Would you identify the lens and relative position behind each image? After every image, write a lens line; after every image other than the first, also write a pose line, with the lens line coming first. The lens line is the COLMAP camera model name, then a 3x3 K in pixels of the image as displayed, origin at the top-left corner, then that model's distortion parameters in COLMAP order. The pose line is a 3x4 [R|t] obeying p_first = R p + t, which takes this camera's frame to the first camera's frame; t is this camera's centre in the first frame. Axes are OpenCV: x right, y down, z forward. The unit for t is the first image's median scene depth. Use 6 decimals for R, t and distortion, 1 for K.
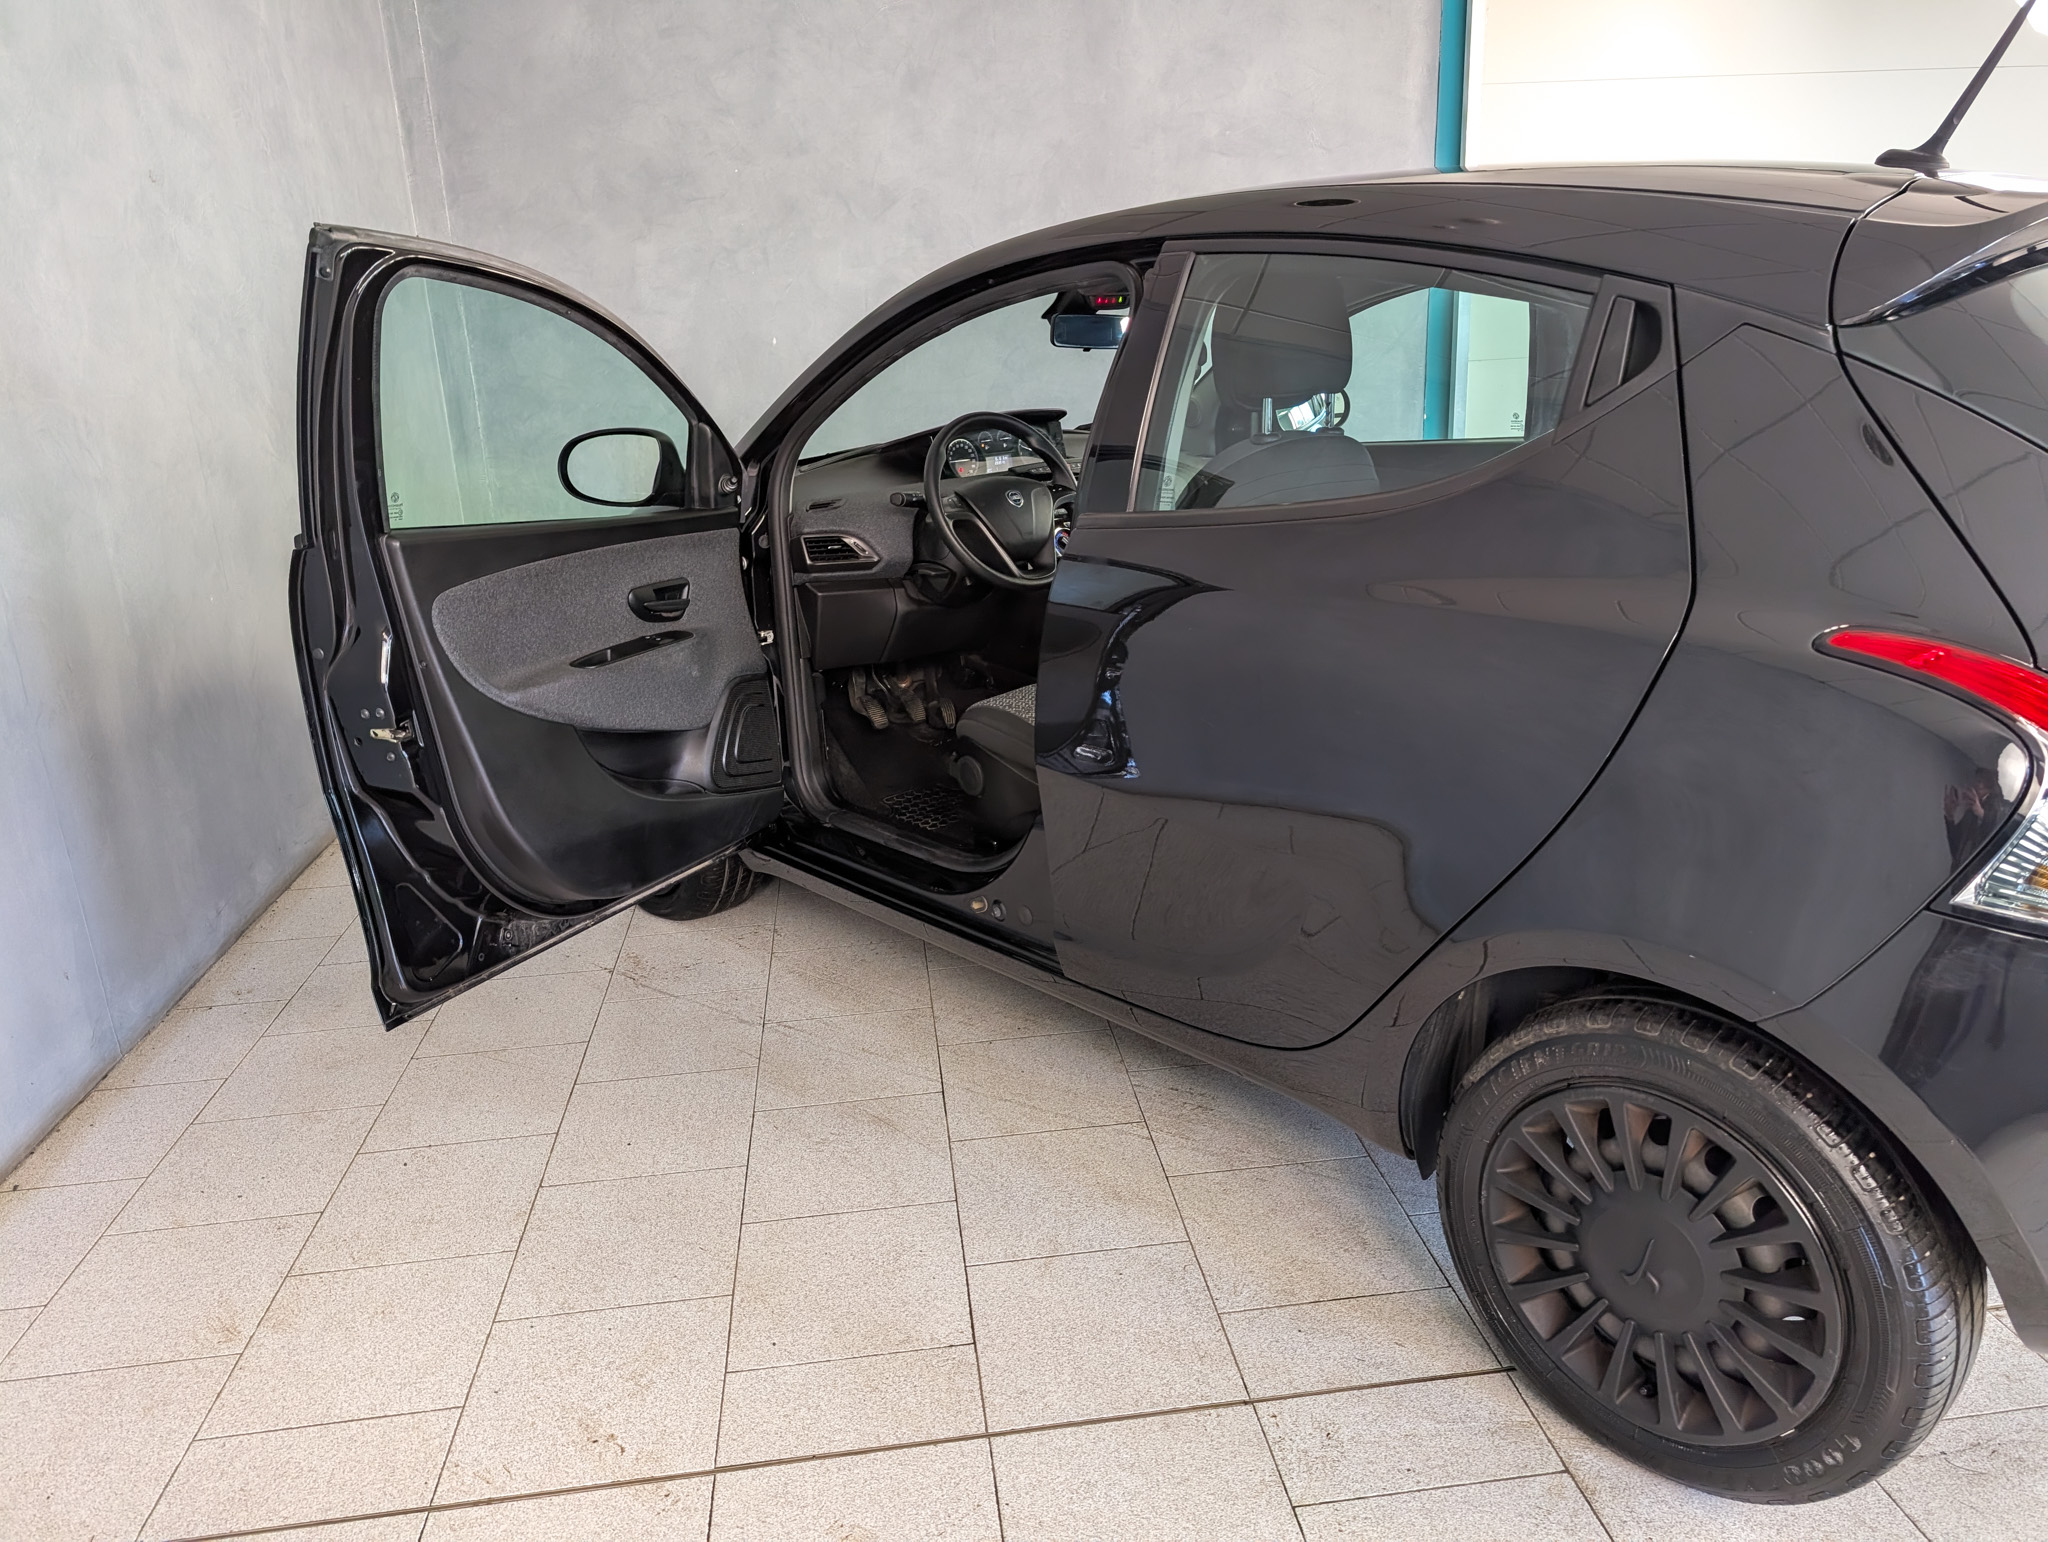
lens RADIAL K [[1462.2, 0, 1024.0], [0, 1462.2, 771.0], [0, 0, 1]] dist [0.005751, 0.004749]
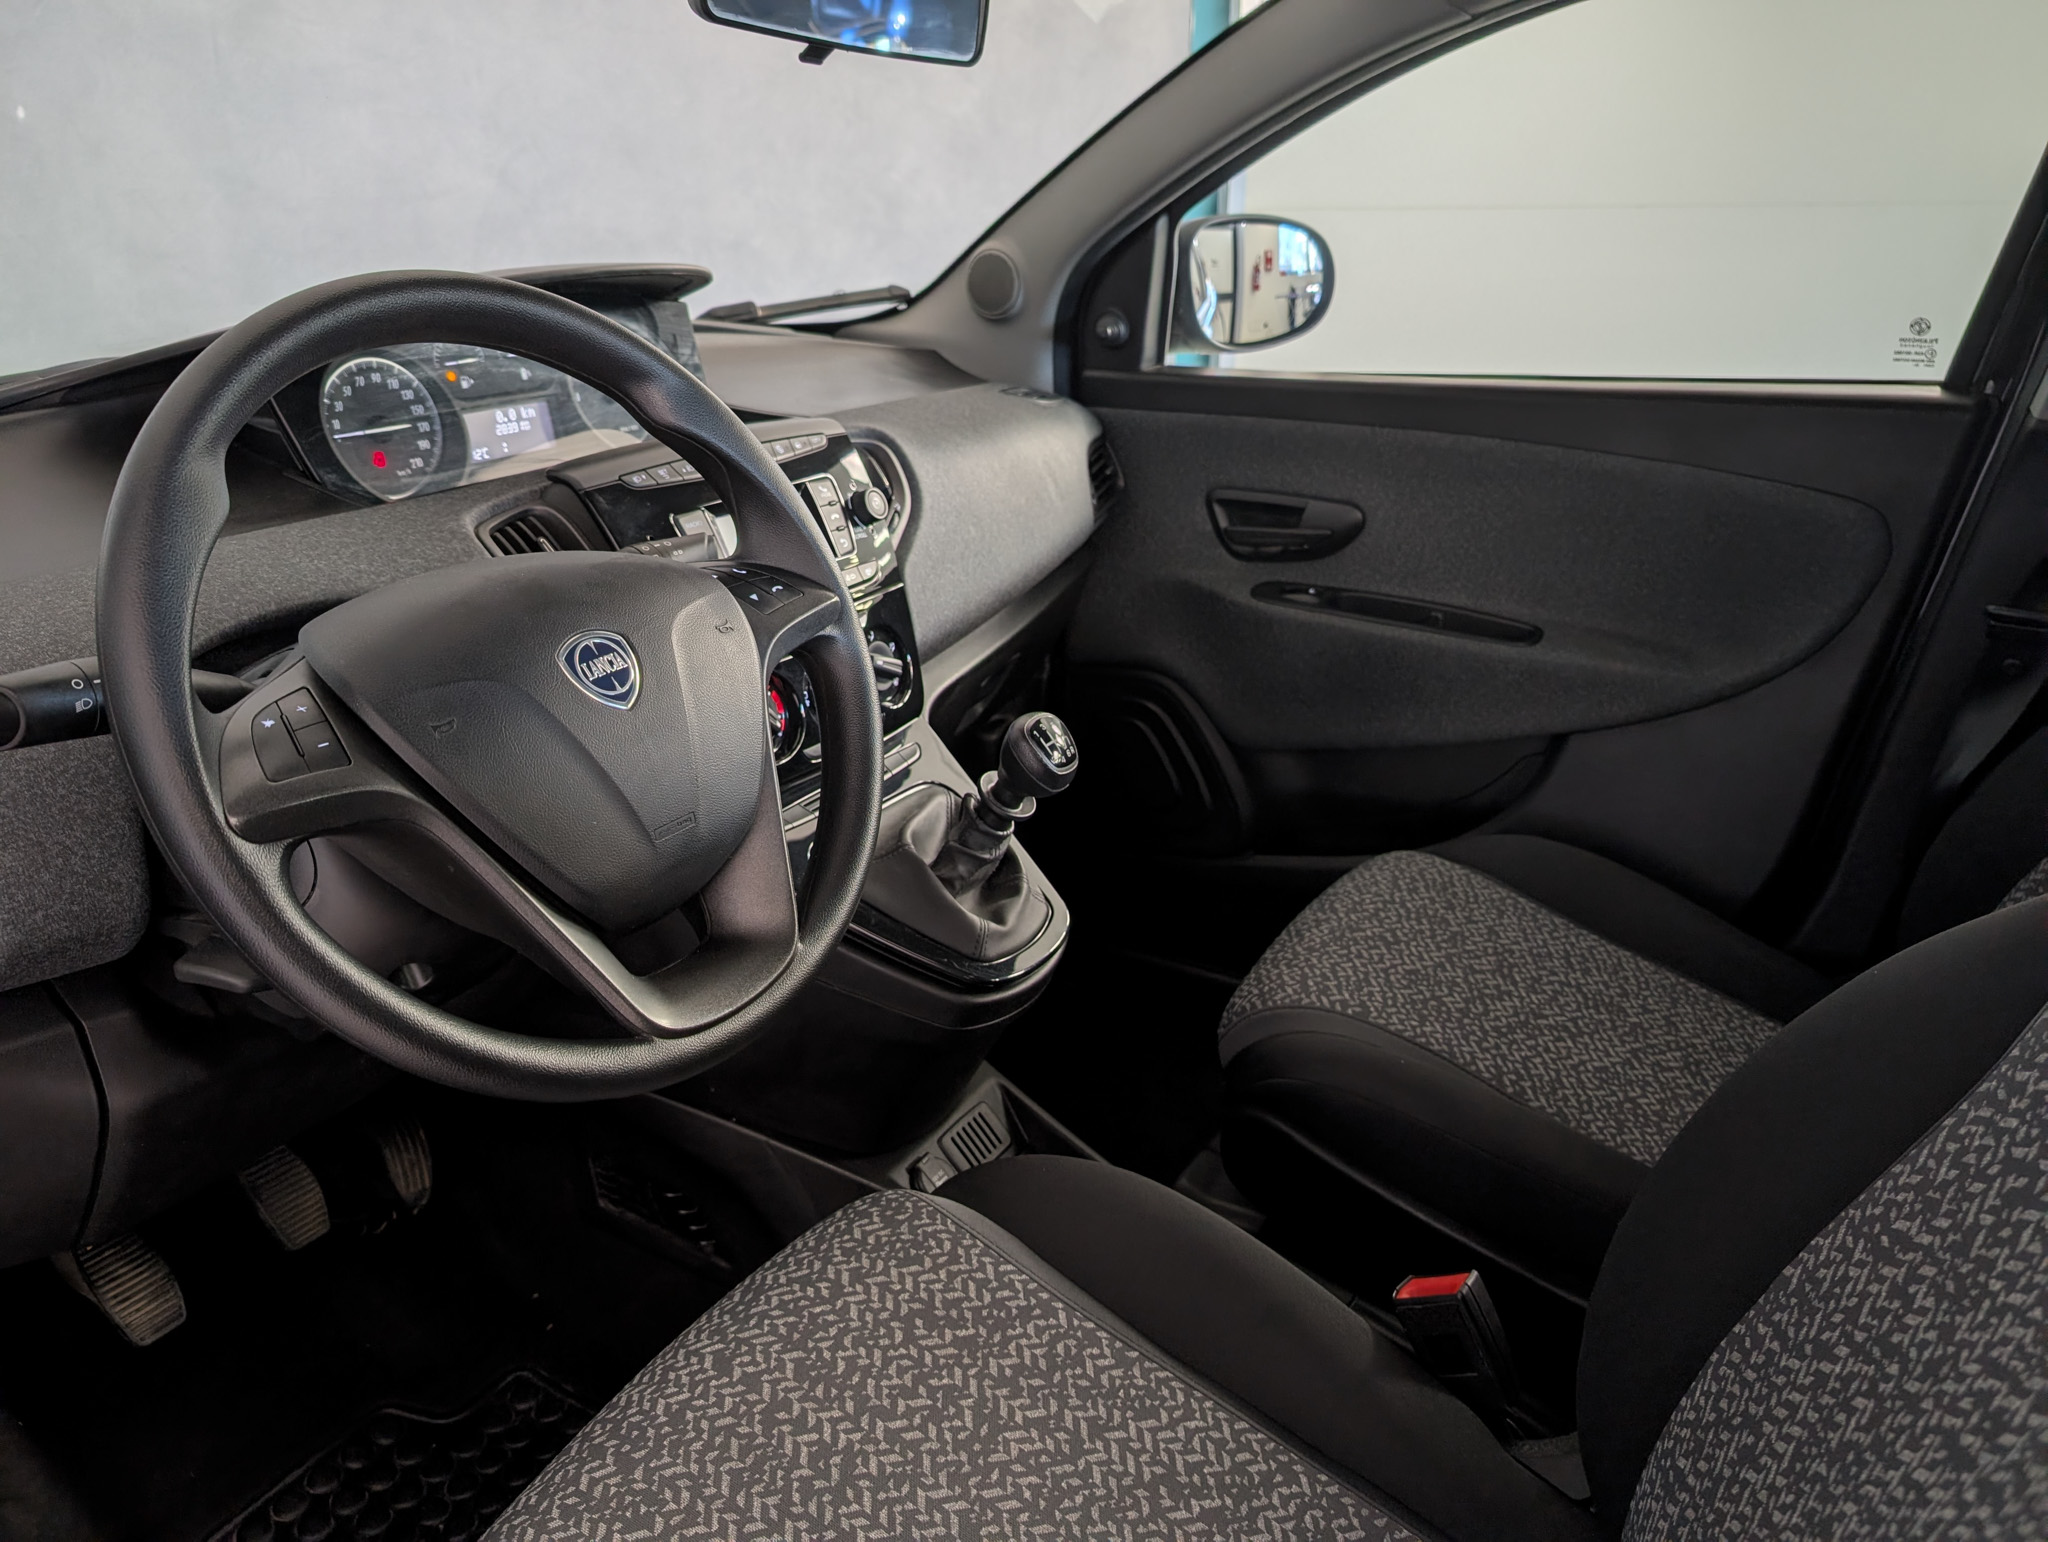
lens RADIAL K [[1462.2, 0, 1024.0], [0, 1462.2, 771.0], [0, 0, 1]] dist [0.005751, 0.004749]
pose [[0.954223, -0.064957, 0.291957, -0.009987], [0.039382, 0.994920, 0.092643, -0.189217], [-0.296491, -0.076904, 0.951934, 0.765816]]
